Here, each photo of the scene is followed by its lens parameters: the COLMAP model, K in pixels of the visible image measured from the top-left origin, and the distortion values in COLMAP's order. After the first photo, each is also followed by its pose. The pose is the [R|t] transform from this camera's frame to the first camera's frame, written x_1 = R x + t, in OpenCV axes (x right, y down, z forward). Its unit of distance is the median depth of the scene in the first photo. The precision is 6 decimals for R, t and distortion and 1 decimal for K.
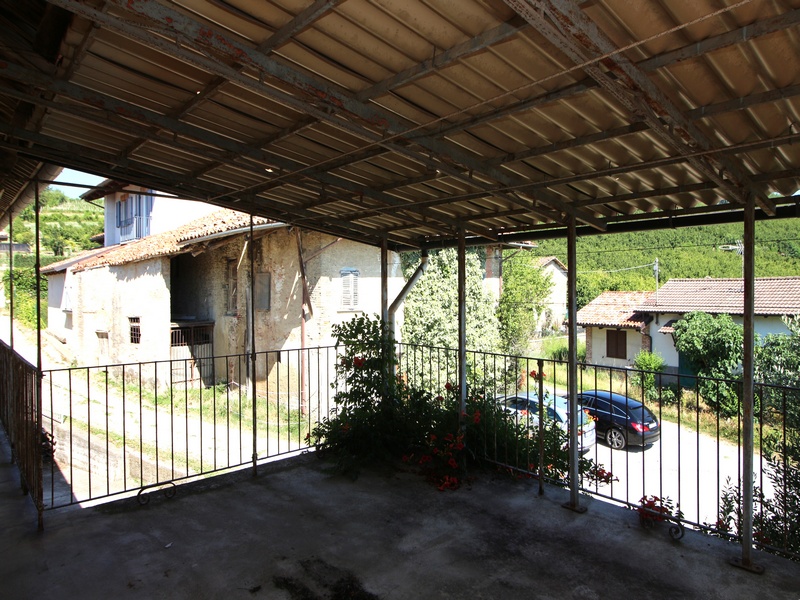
lens RADIAL K [[515.3, 0, 403.1], [0, 515.3, 293.2], [0, 0, 1]] dist [0.003229, -0.002087]
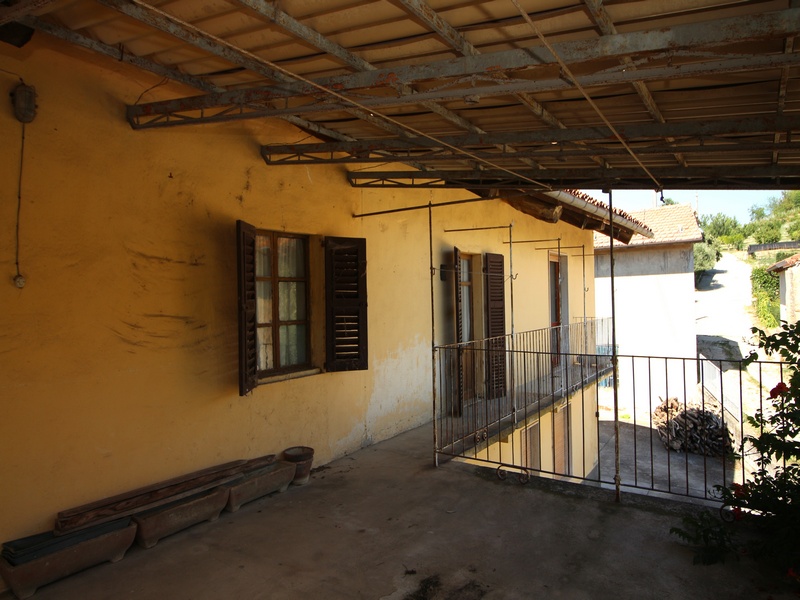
lens RADIAL K [[515.3, 0, 403.1], [0, 515.3, 293.2], [0, 0, 1]] dist [0.003229, -0.002087]
pose [[0.247339, -0.010274, -0.968875, 0.108112], [0.013361, 0.999885, -0.007192, 0.003512], [0.968837, -0.011166, 0.247448, 0.110532]]
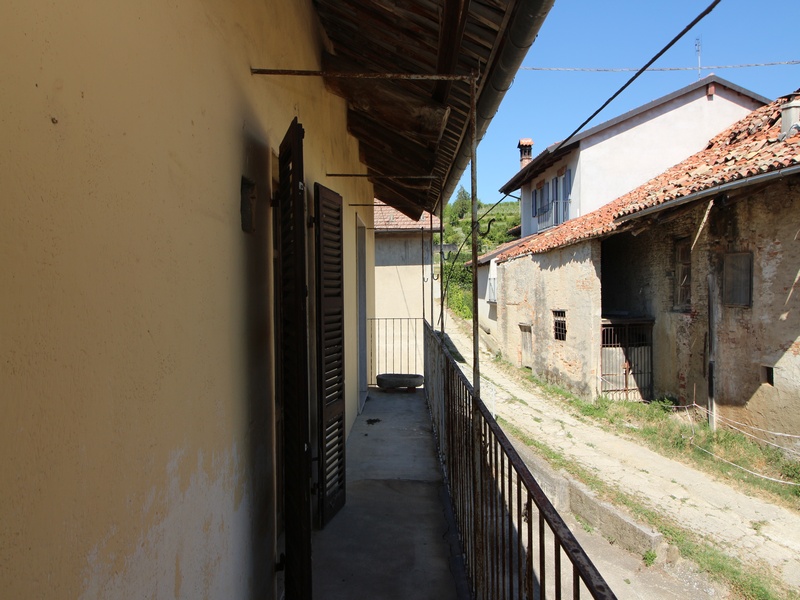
lens RADIAL K [[515.3, 0, 403.1], [0, 515.3, 293.2], [0, 0, 1]] dist [0.003229, -0.002087]
pose [[0.745697, 0.004386, -0.666271, -0.136089], [0.005492, 0.999904, 0.012729, 0.004106], [0.666263, -0.013150, 0.745601, 0.167482]]
